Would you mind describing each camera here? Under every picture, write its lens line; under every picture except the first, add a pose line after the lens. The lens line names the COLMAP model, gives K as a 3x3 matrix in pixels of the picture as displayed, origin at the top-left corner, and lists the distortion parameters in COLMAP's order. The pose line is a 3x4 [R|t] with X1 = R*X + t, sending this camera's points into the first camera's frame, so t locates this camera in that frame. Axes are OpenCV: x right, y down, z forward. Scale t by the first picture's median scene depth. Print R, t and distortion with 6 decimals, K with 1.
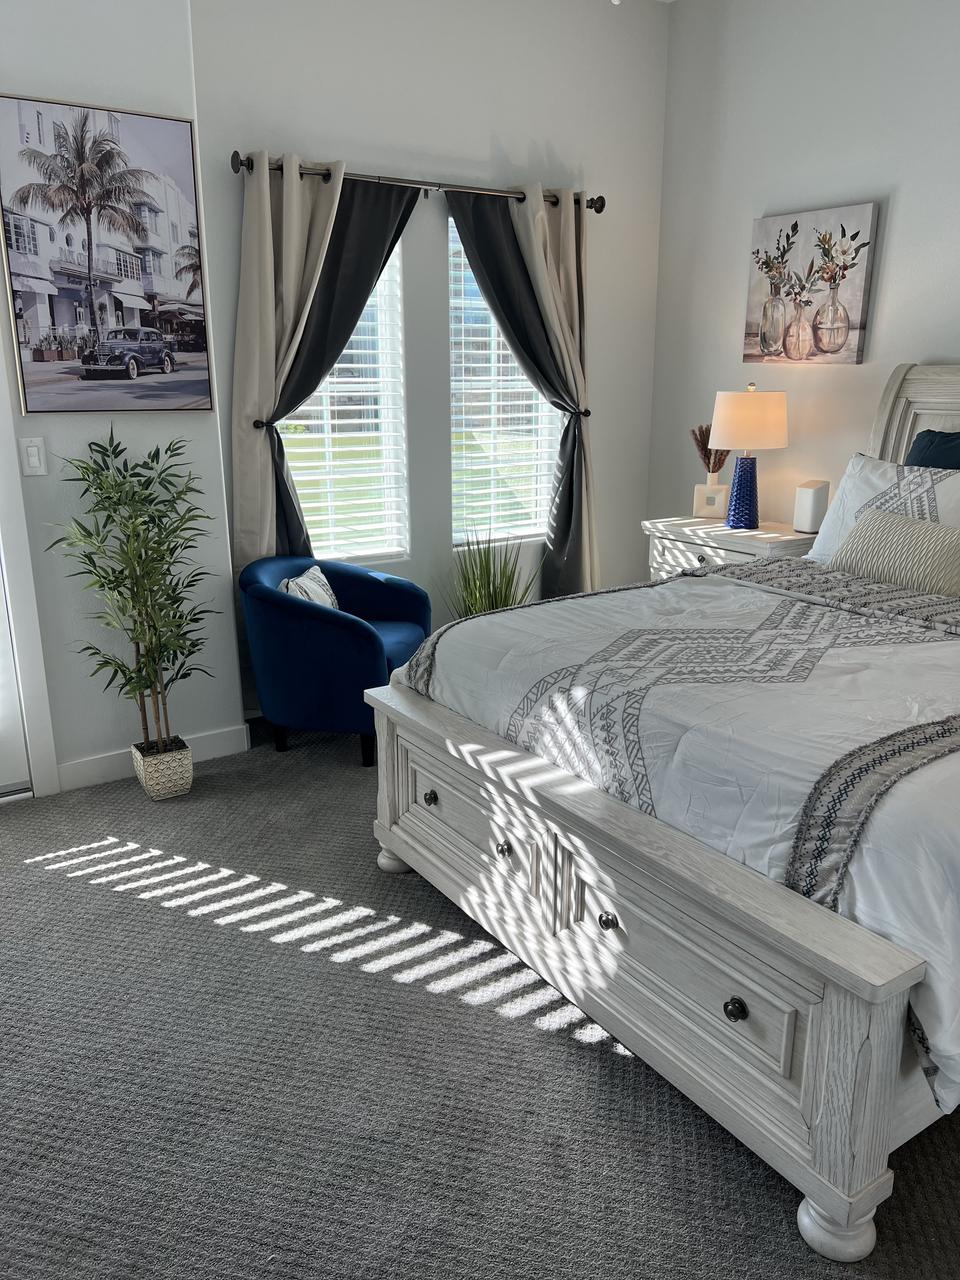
lens RADIAL K [[959.8, 0, 480.0], [0, 959.8, 640.0], [0, 0, 1]] dist [0.045911, -0.087345]
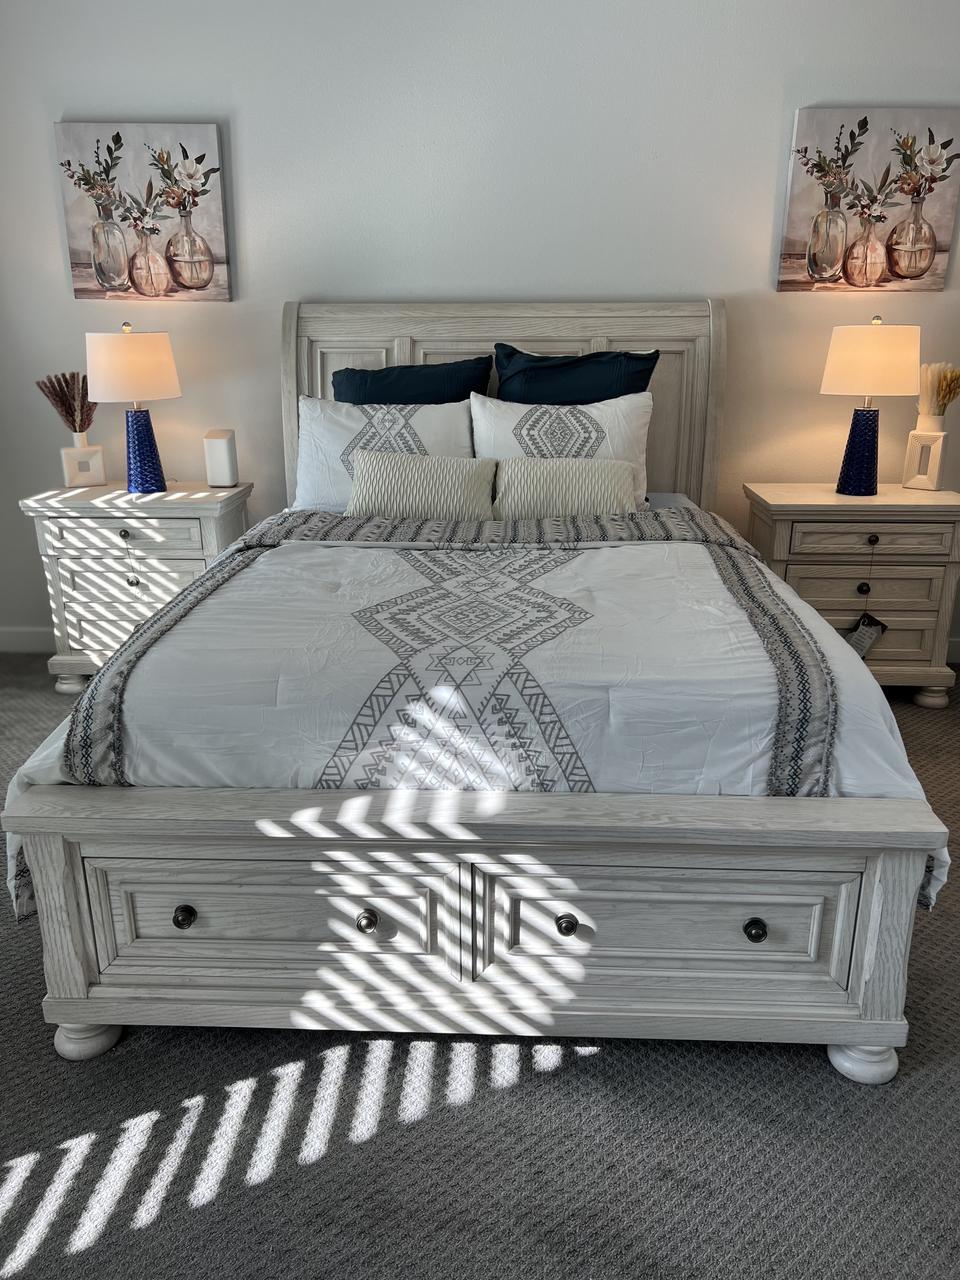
lens RADIAL K [[954.5, 0, 480.0], [0, 954.5, 640.0], [0, 0, 1]] dist [0.056716, -0.080191]
pose [[0.585328, -0.253897, 0.770018, -0.434310], [0.216172, 0.964197, 0.153600, -0.094792], [-0.781448, 0.076550, 0.619257, 0.405116]]
